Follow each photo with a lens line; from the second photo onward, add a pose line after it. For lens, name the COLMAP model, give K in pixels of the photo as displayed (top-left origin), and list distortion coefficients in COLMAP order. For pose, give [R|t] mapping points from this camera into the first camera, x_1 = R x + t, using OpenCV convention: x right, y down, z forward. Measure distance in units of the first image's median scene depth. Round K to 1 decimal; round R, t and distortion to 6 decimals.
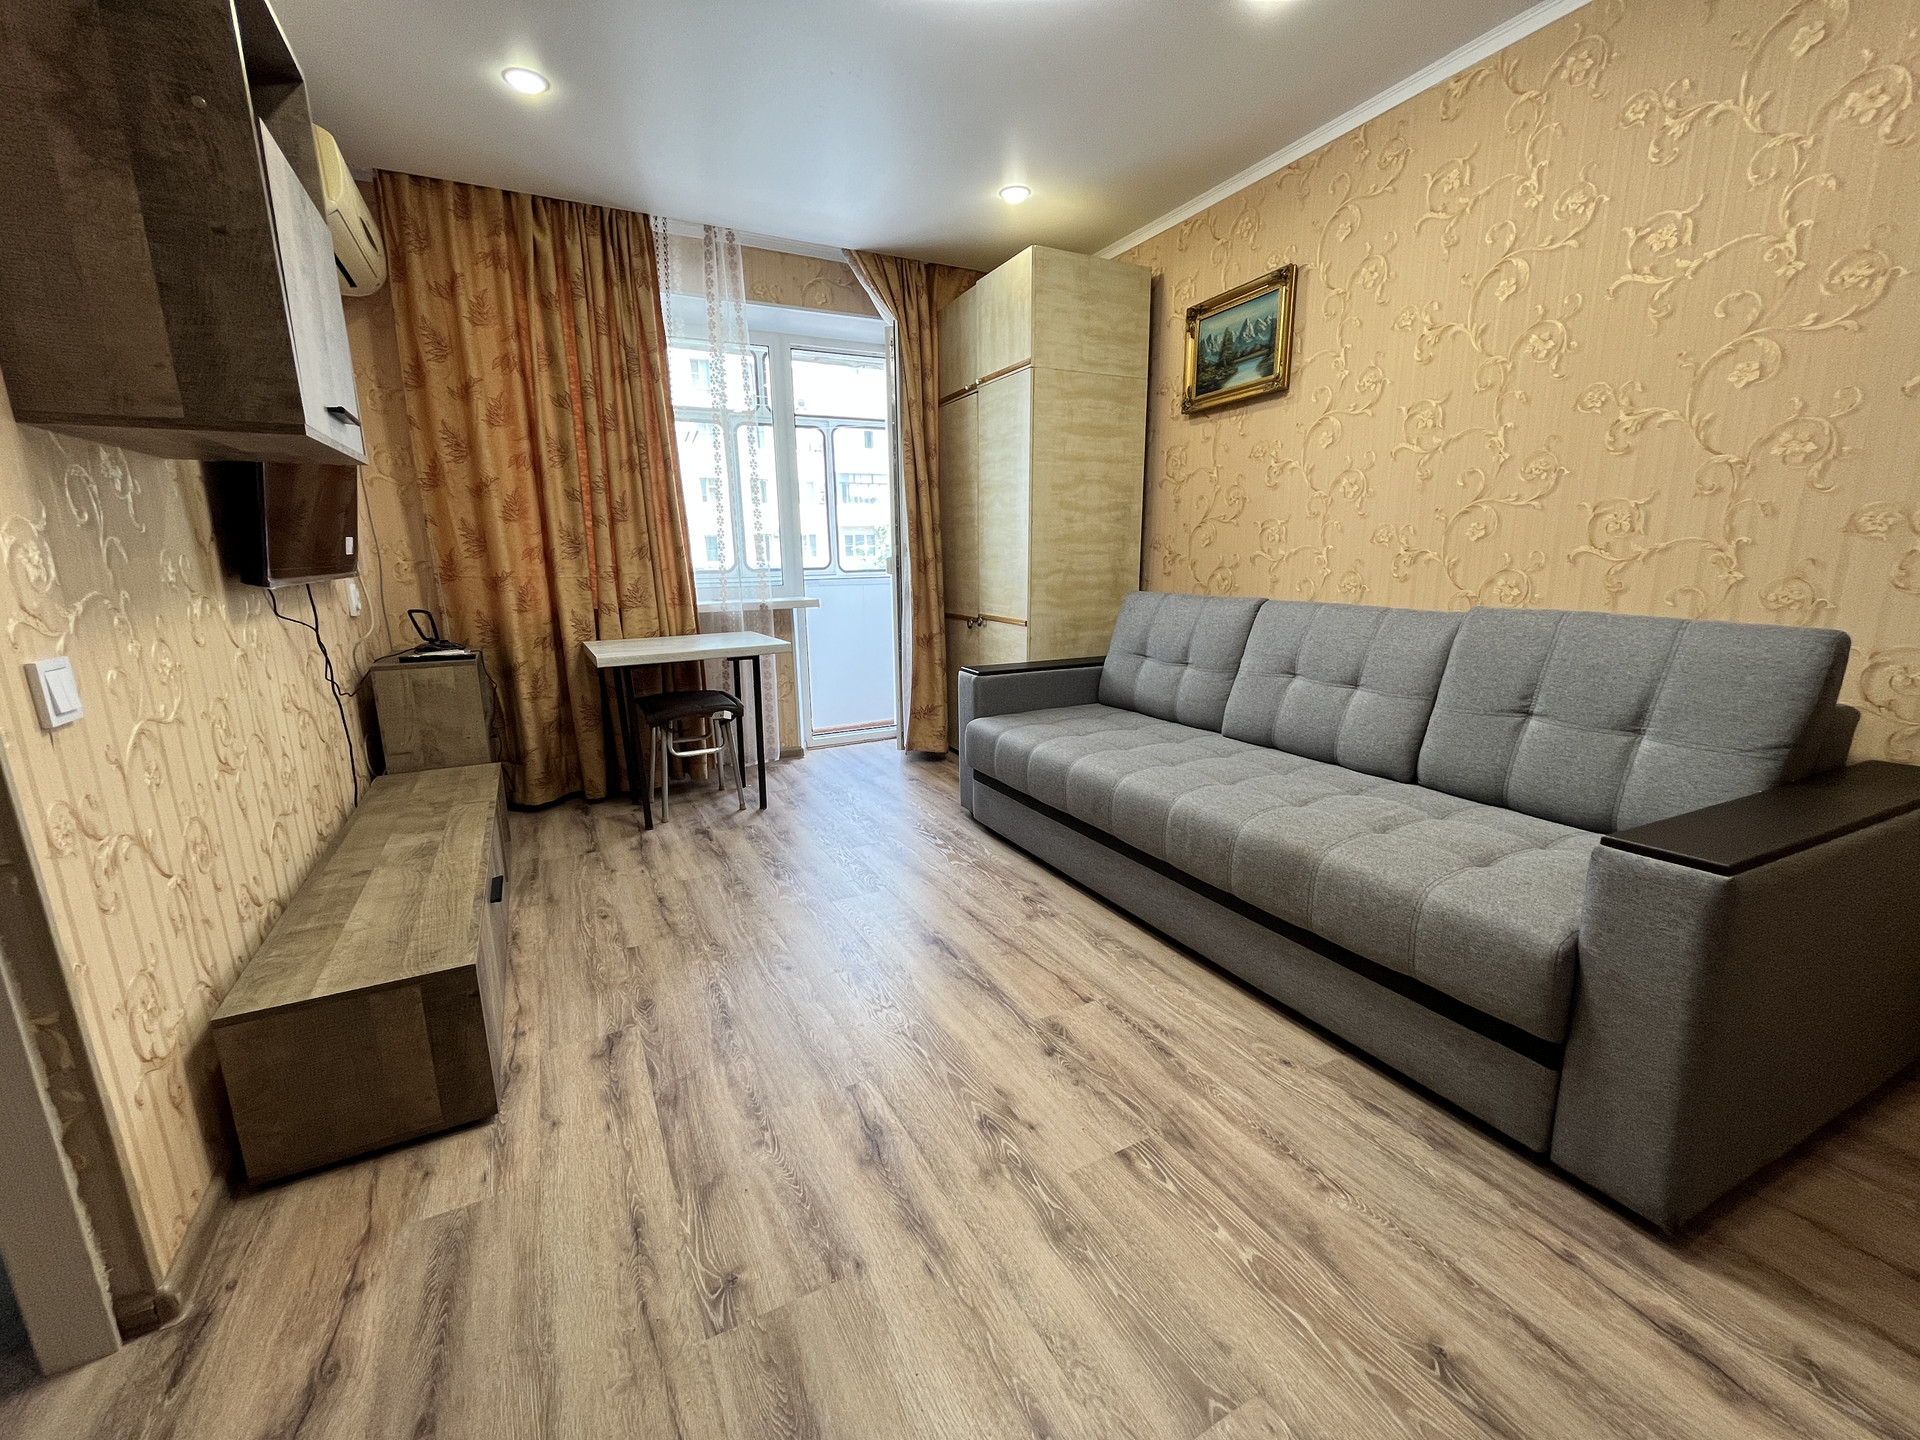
lens RADIAL K [[776.8, 0, 952.9], [0, 776.8, 724.4], [0, 0, 1]] dist [-0.002337, -0.000018]
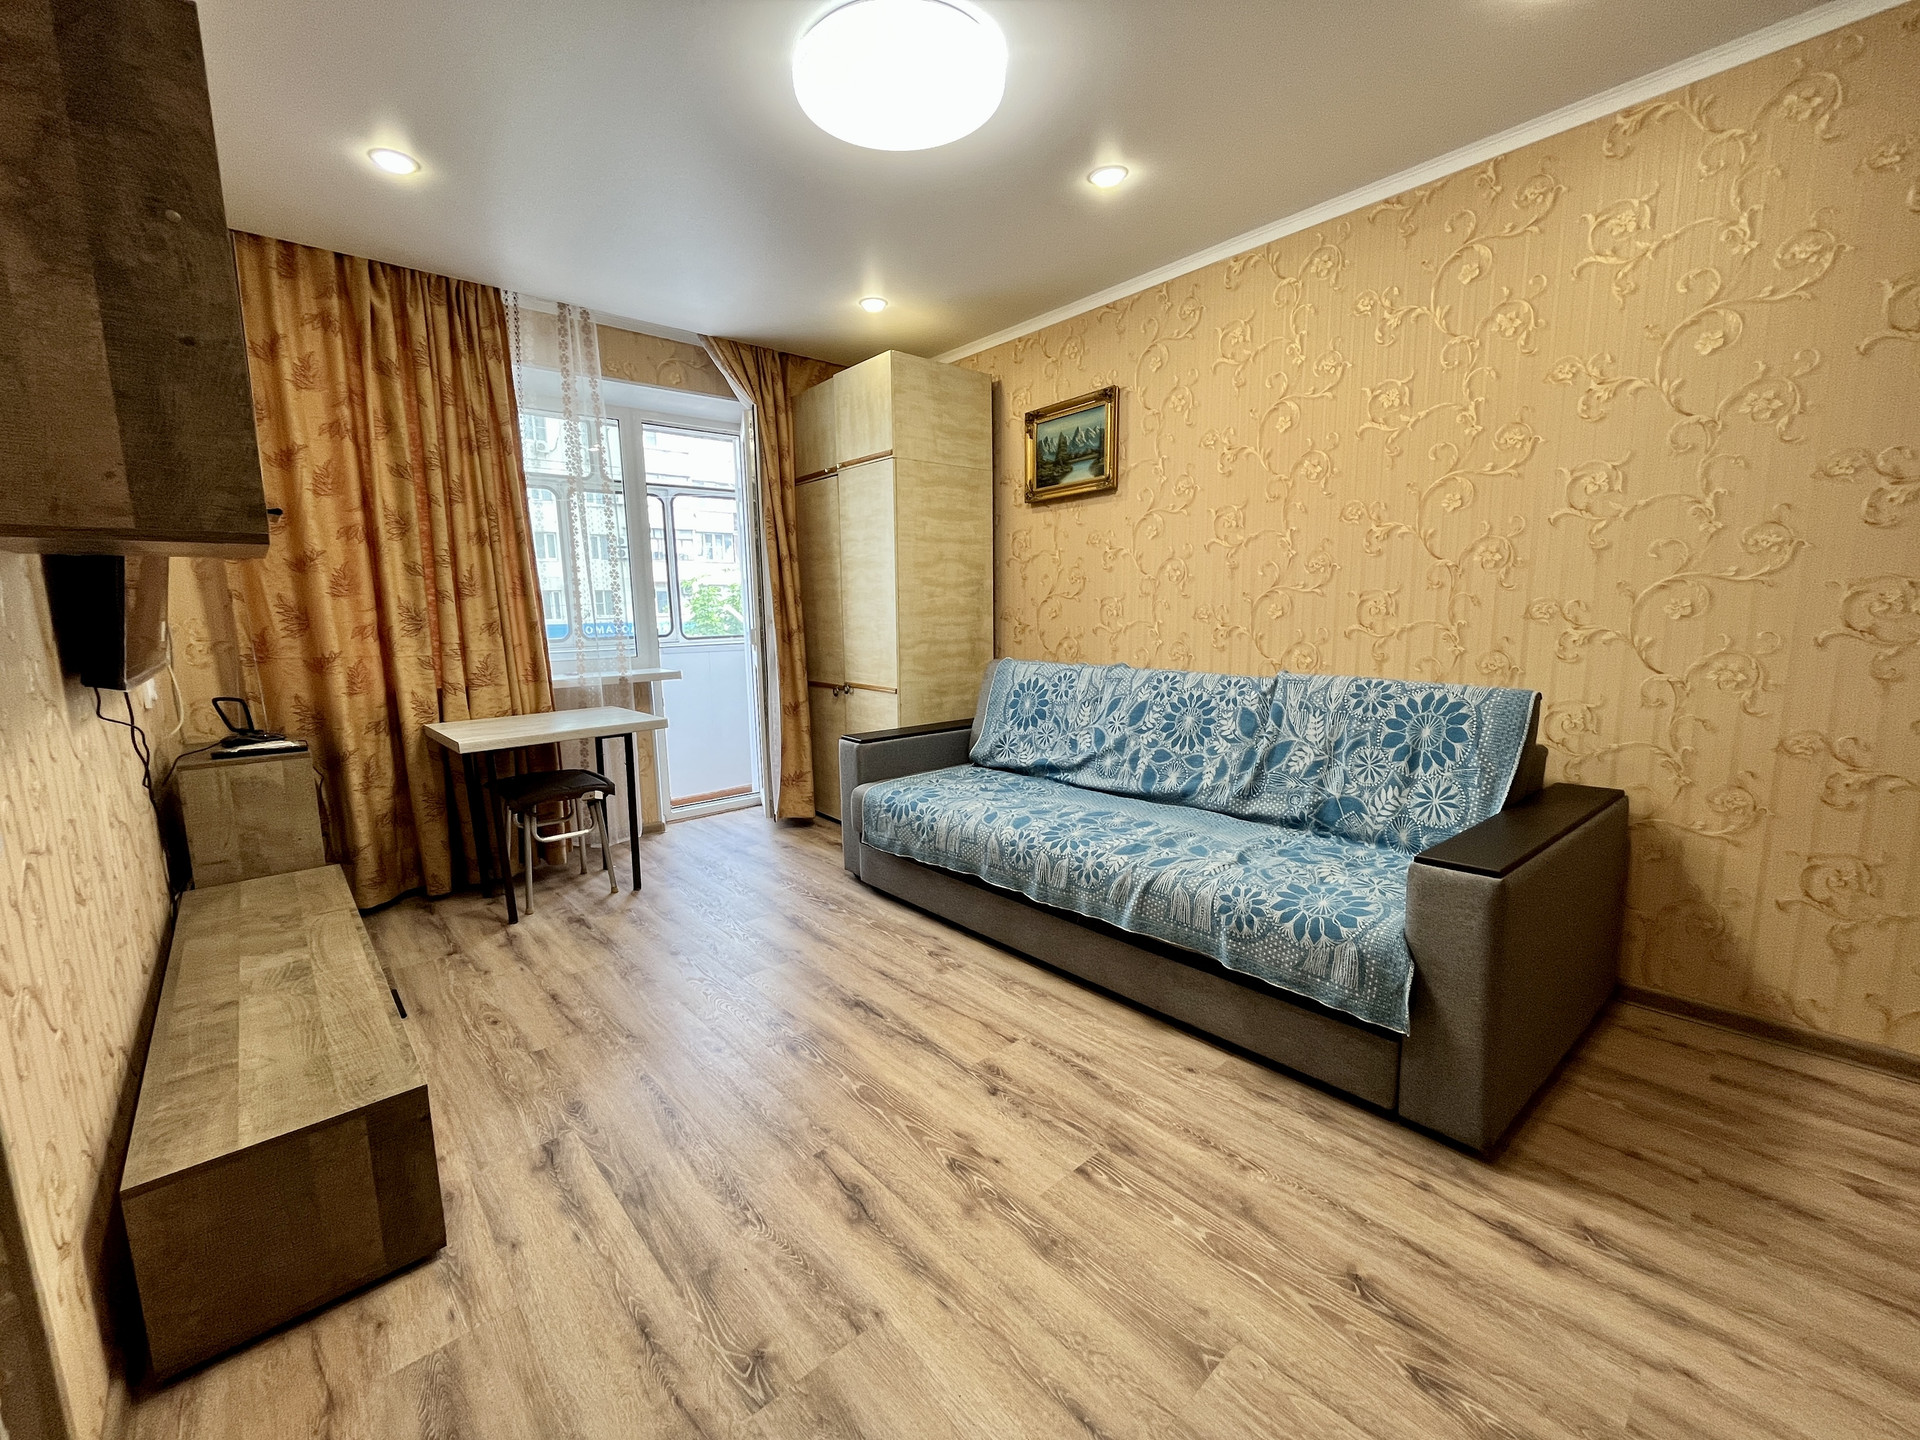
lens RADIAL K [[776.8, 0, 953.4], [0, 776.8, 724.4], [0, 0, 1]] dist [-0.002337, -0.000018]
pose [[0.970067, -0.038763, 0.239723, -0.113053], [0.055097, 0.996566, -0.061813, -0.019450], [-0.236503, 0.073171, 0.968872, -0.055882]]
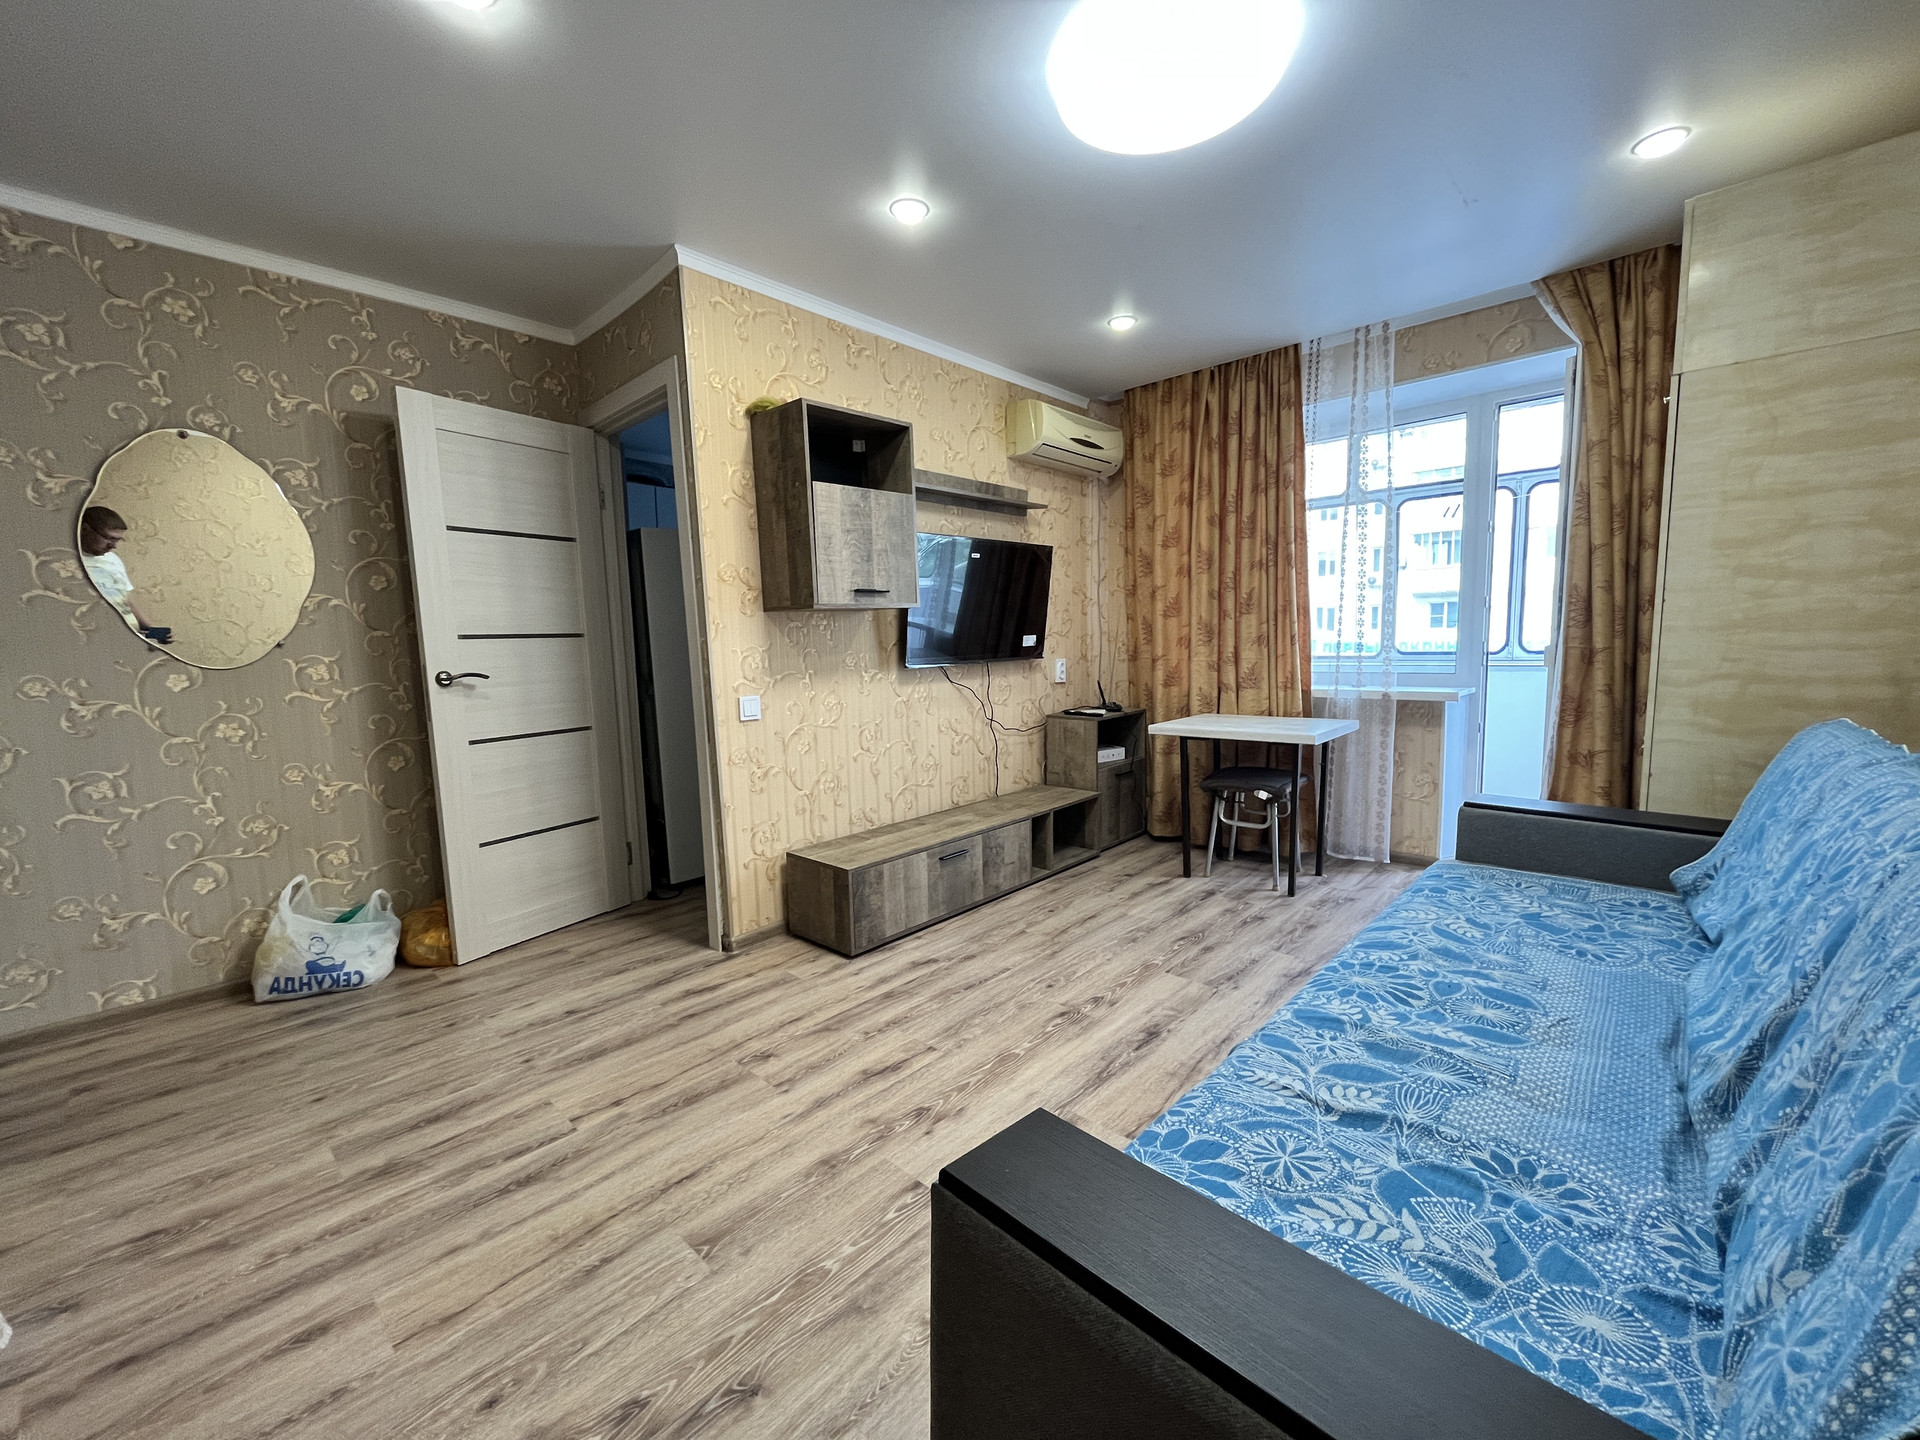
lens RADIAL K [[776.8, 0, 956.3], [0, 776.8, 724.5], [0, 0, 1]] dist [-0.002337, -0.000018]
pose [[0.330555, 0.109975, -0.937357, 0.681288], [-0.181823, 0.982003, 0.051094, -0.104952], [0.926107, 0.153544, 0.344602, 0.297598]]
